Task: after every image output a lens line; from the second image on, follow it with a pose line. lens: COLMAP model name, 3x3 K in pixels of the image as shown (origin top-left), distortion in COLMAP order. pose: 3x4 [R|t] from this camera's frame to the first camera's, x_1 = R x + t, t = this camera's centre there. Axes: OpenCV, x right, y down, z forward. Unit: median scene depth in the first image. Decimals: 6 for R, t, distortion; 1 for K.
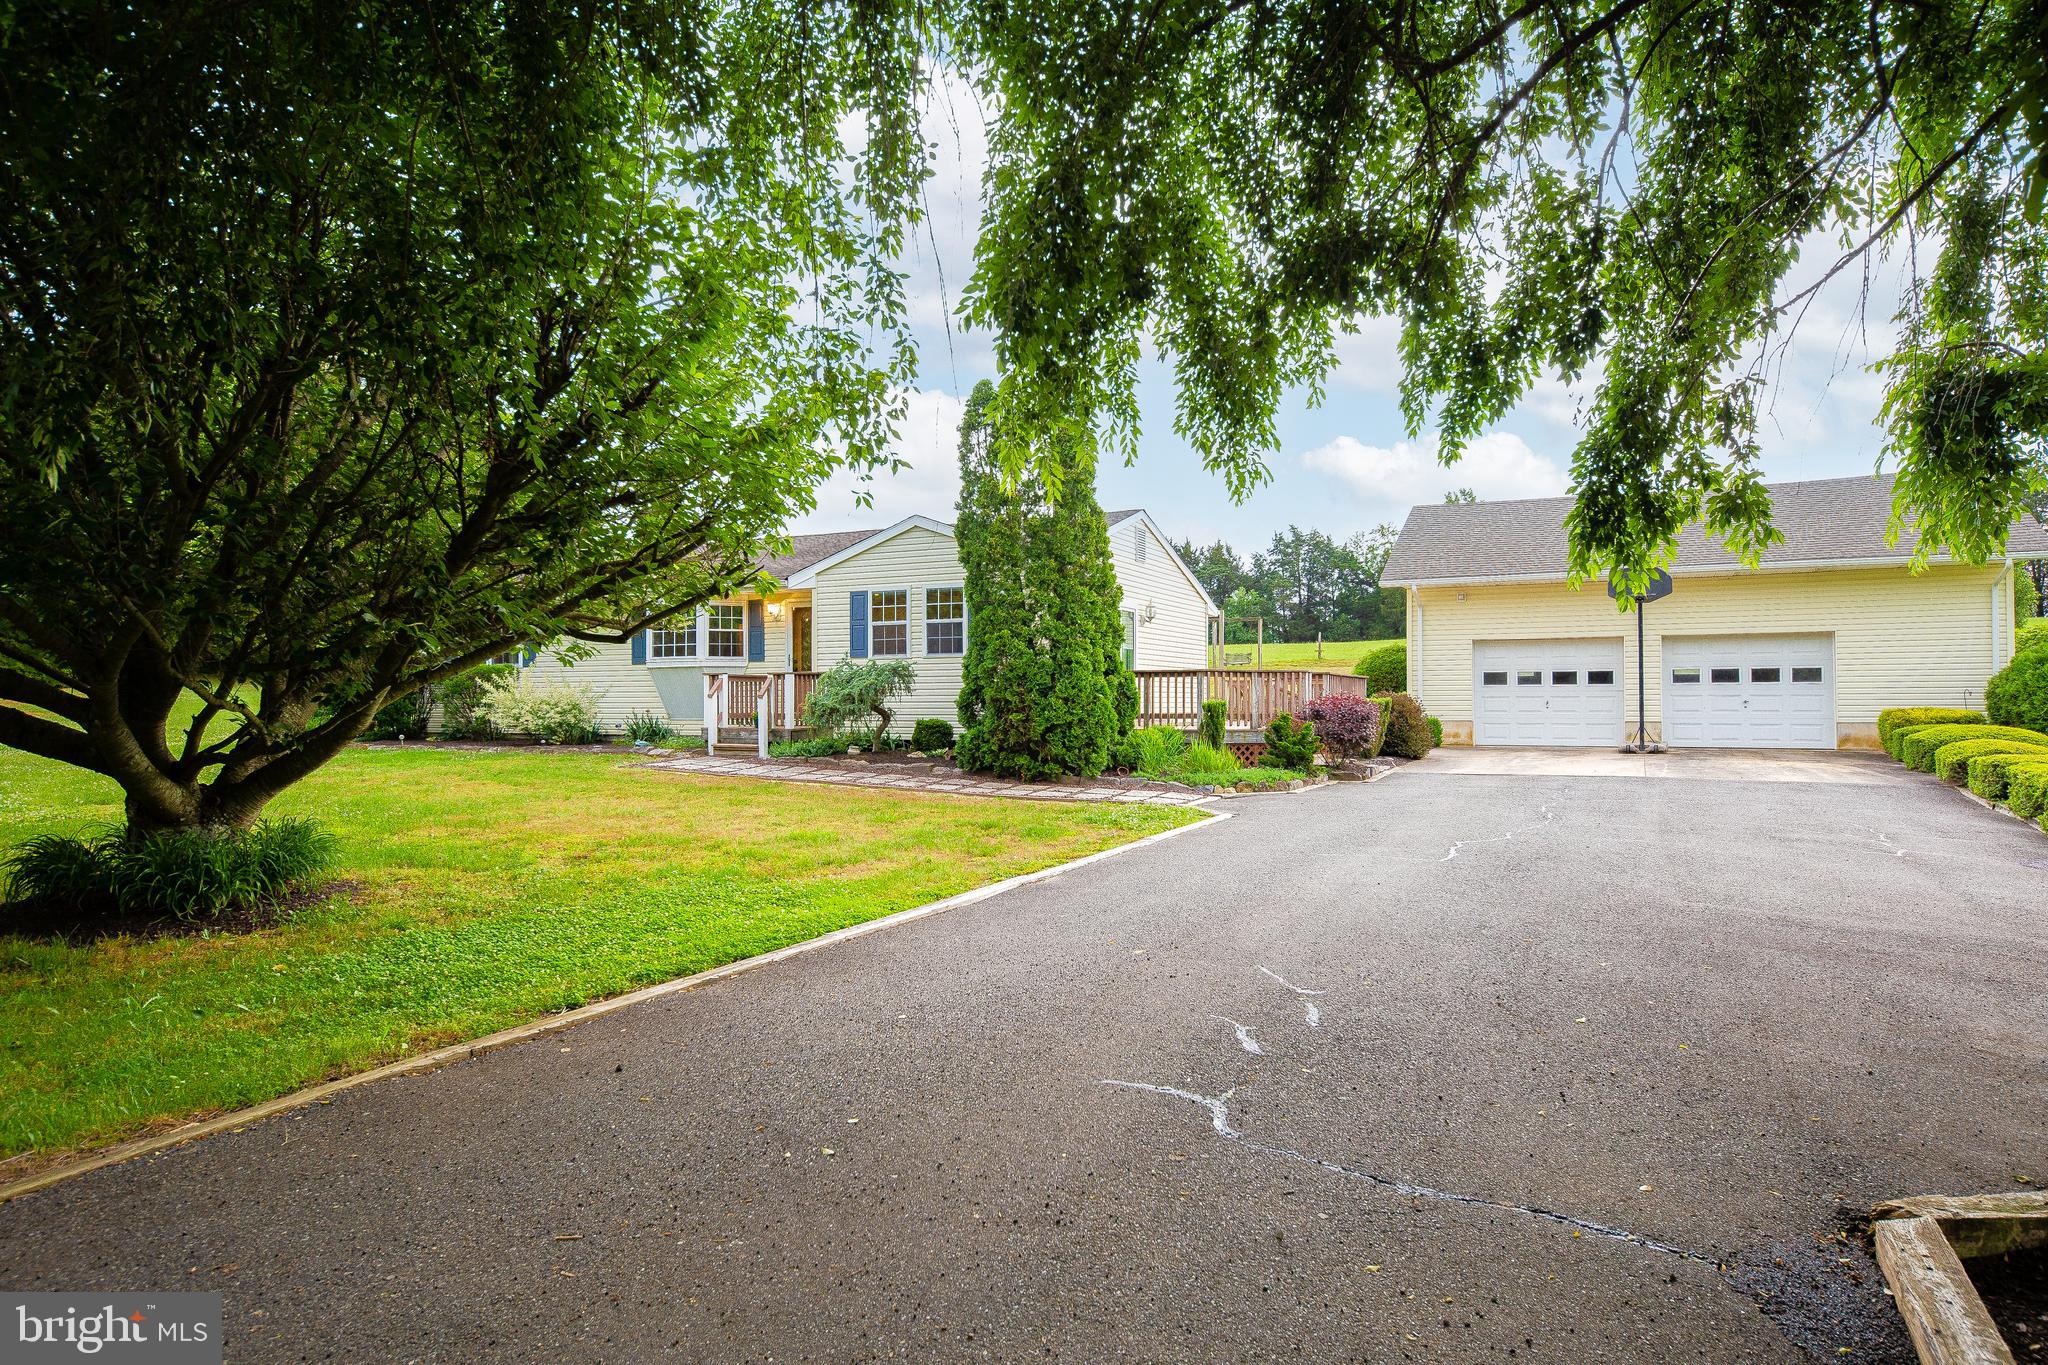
lens RADIAL K [[1203.9, 0, 1021.7], [0, 1203.9, 682.4], [0, 0, 1]] dist [0.000881, -0.000373]
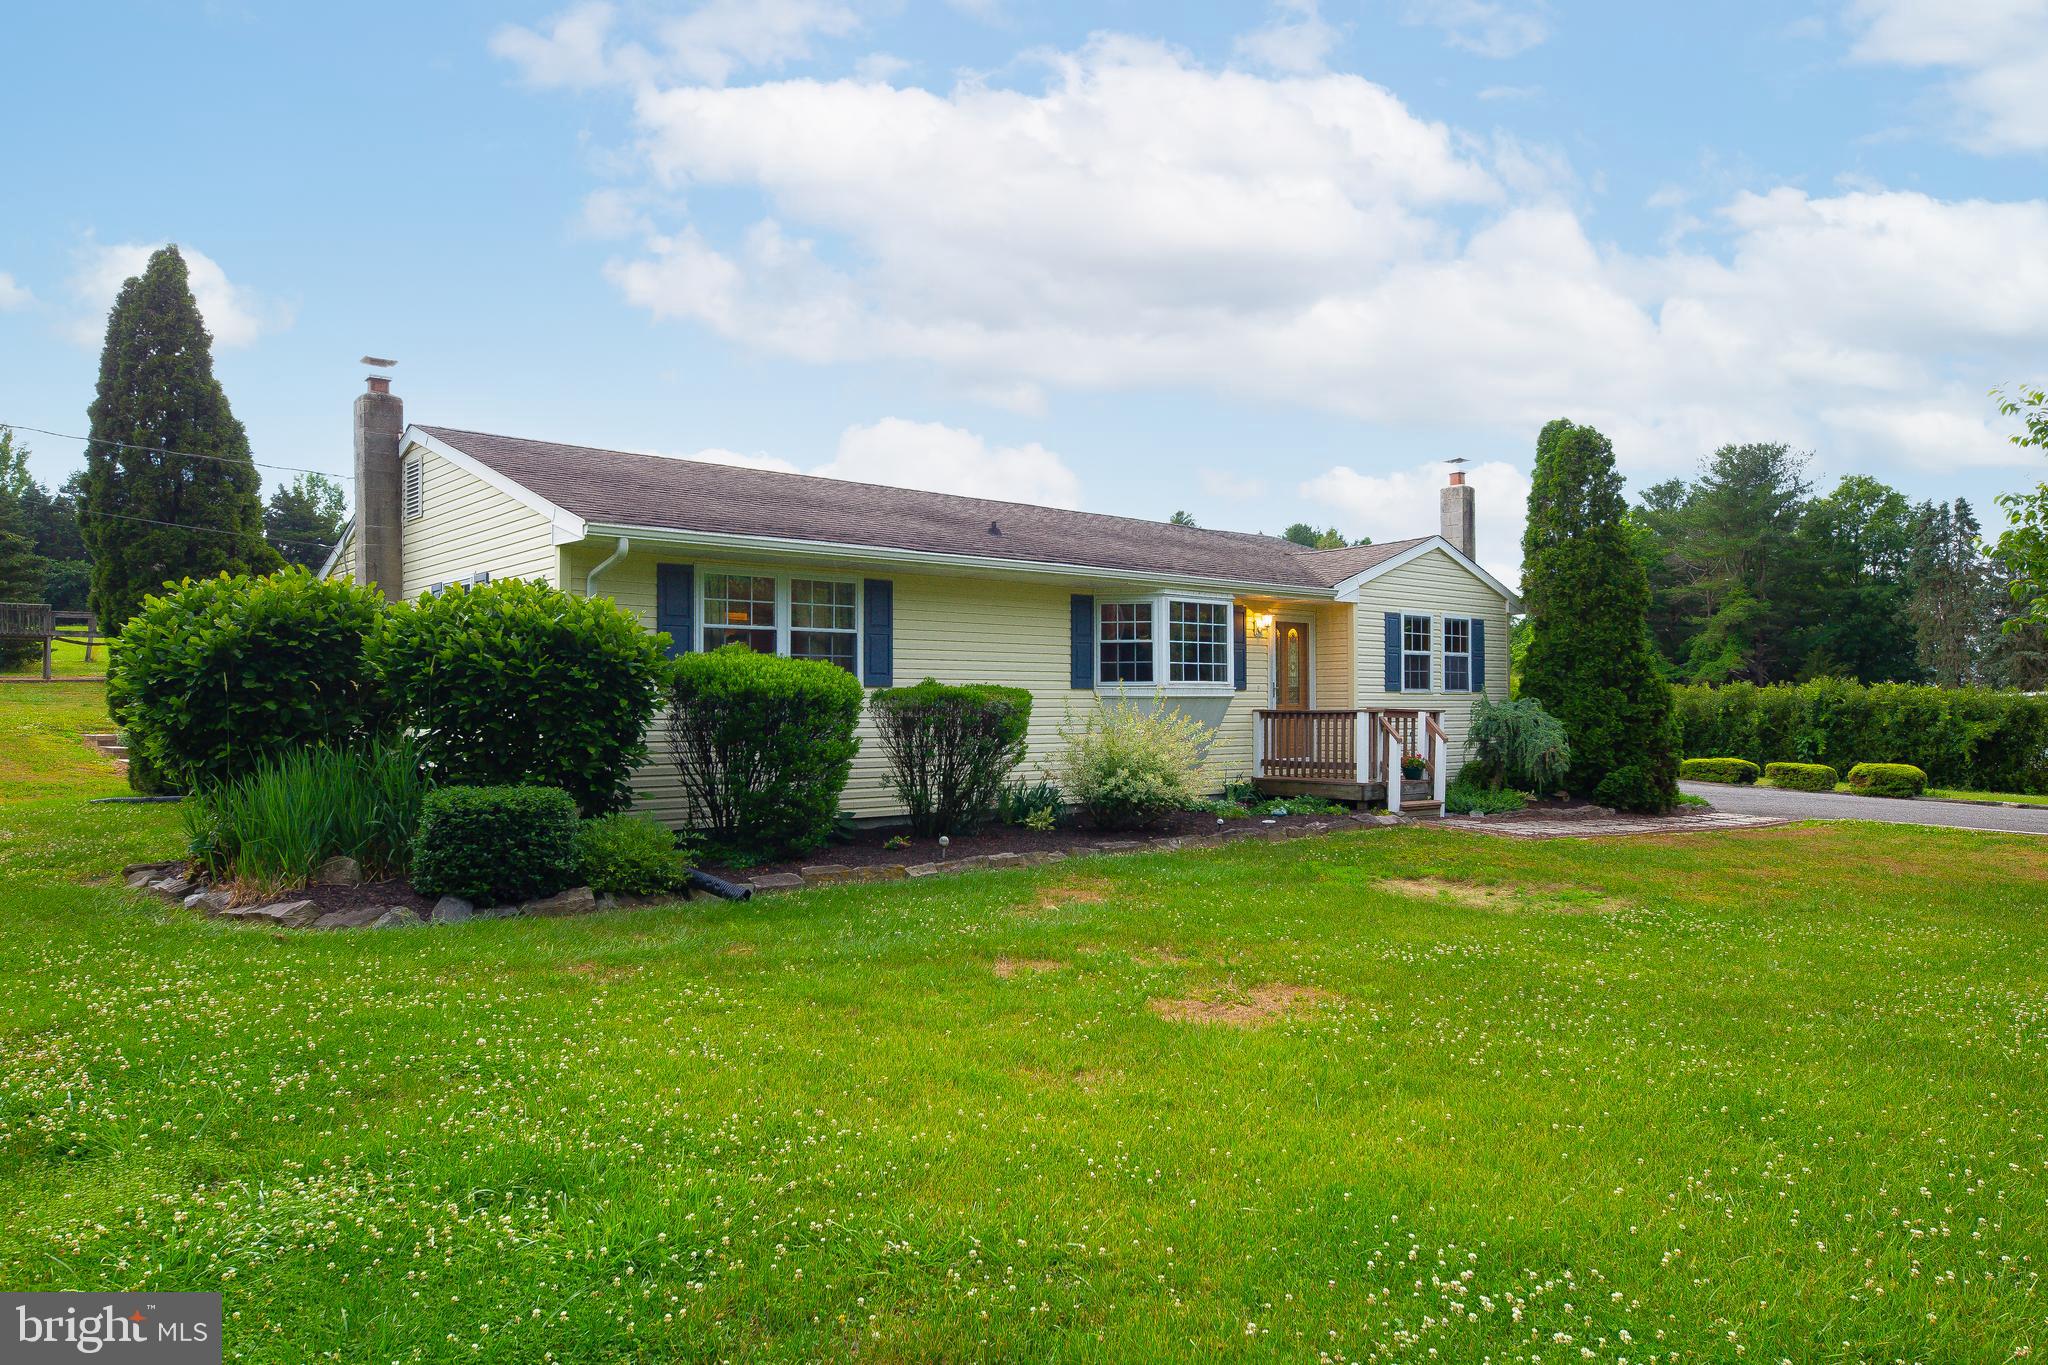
lens RADIAL K [[1337.7, 0, 1029.8], [0, 1337.7, 688.2], [0, 0, 1]] dist [0.013449, 0.002794]
pose [[0.371669, 0.021622, 0.928114, -1.100441], [-0.006958, 0.999766, -0.020505, -0.001971], [-0.928339, 0.001164, 0.371732, 0.890214]]
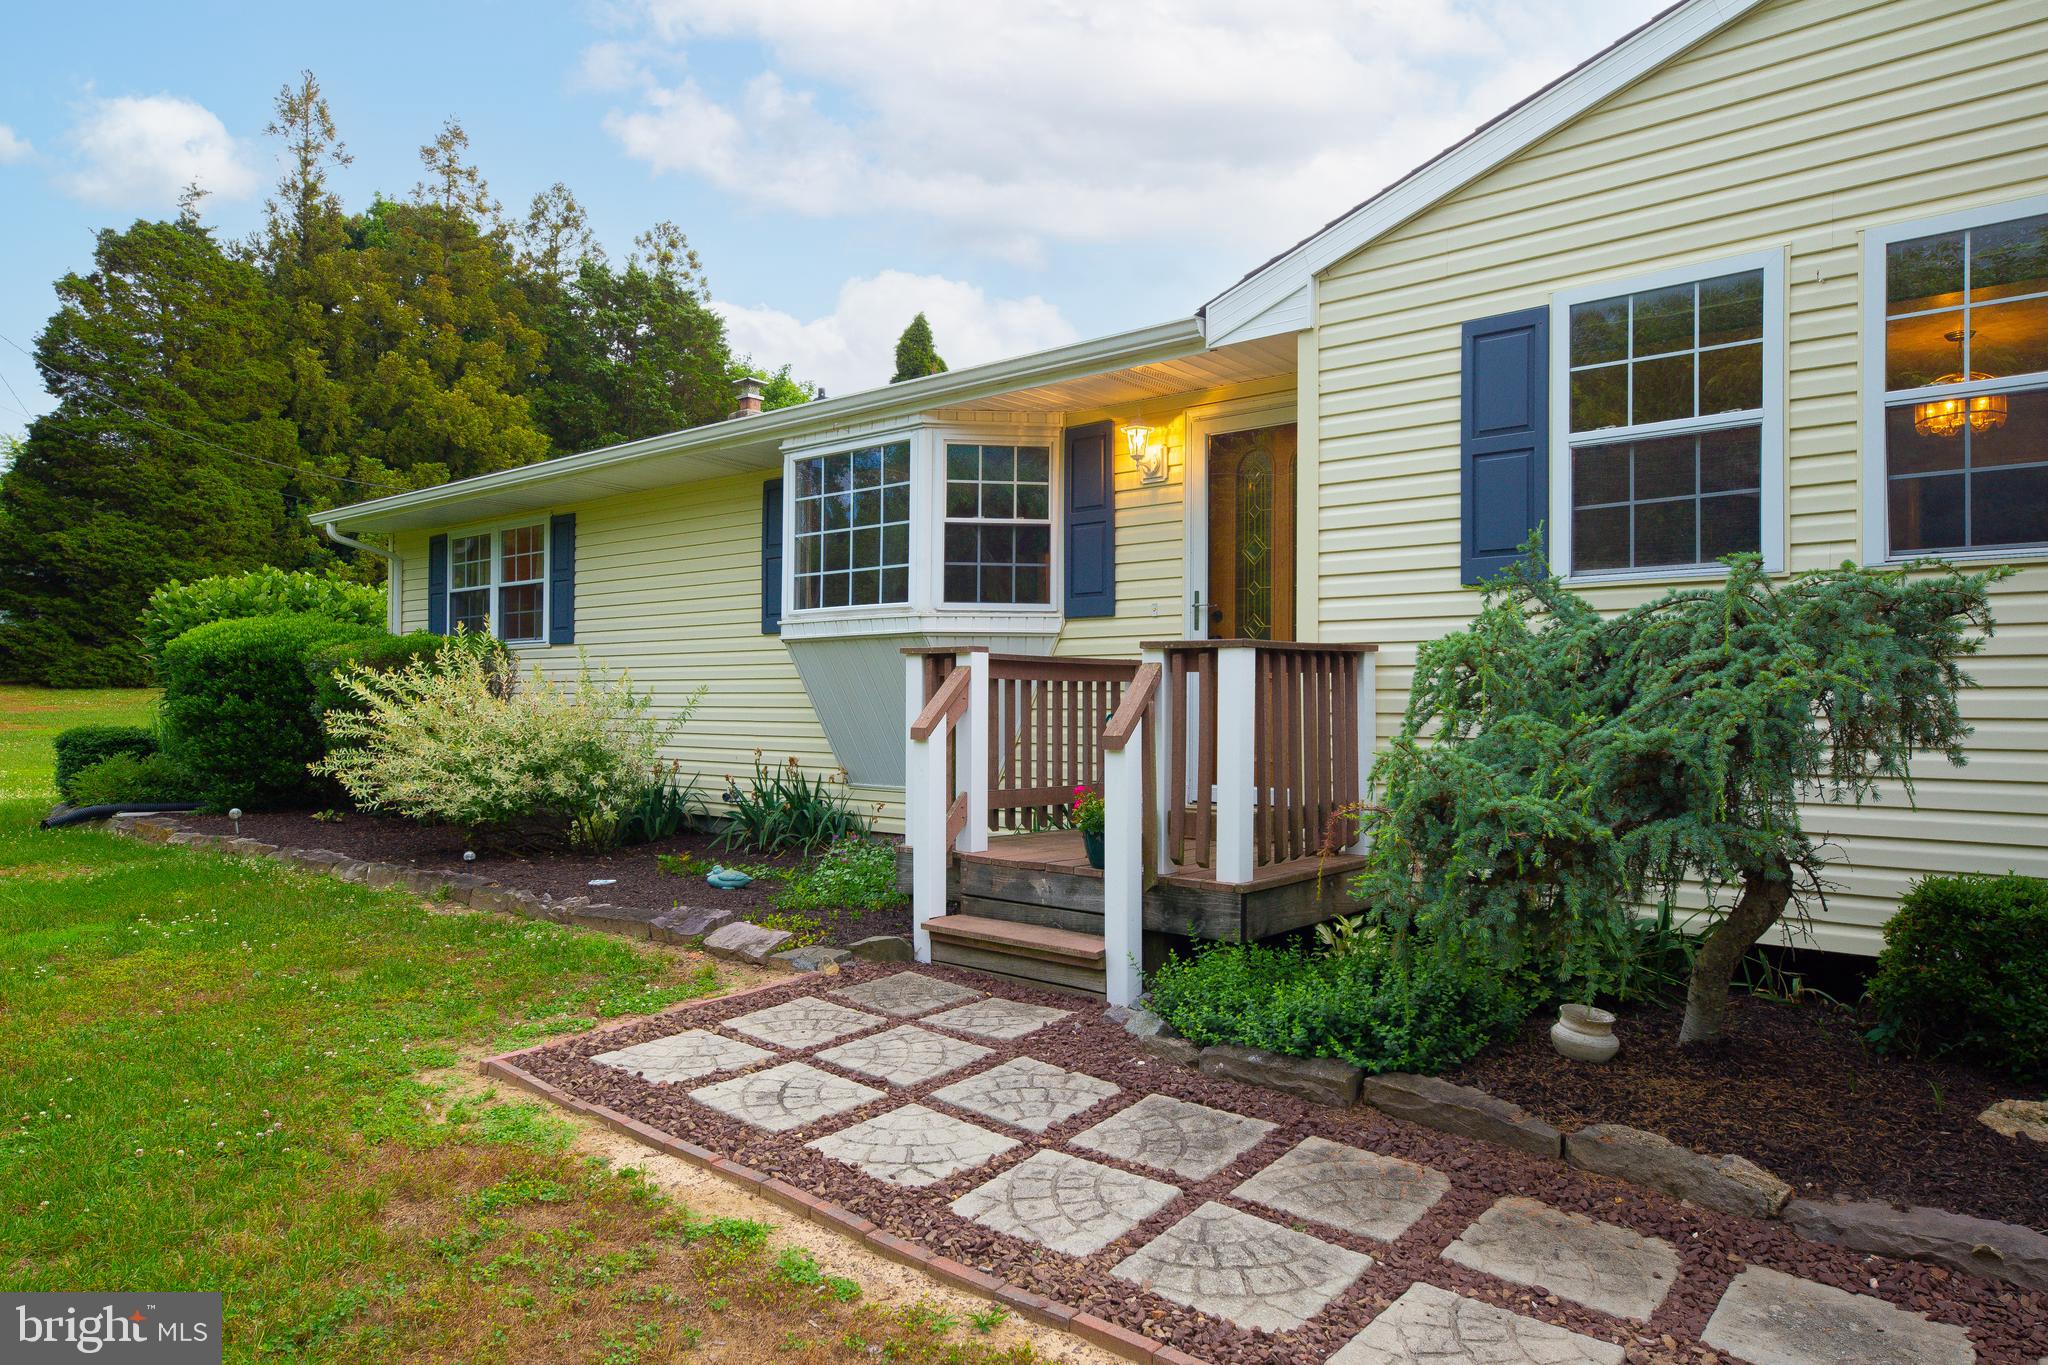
lens RADIAL K [[1337.7, 0, 1021.8], [0, 1337.7, 680.2], [0, 0, 1]] dist [0.013449, 0.002794]
pose [[0.967402, 0.006827, -0.253154, -0.161305], [-0.008706, 0.999942, -0.006302, 0.001419], [0.253096, 0.008301, 0.967406, 0.712897]]
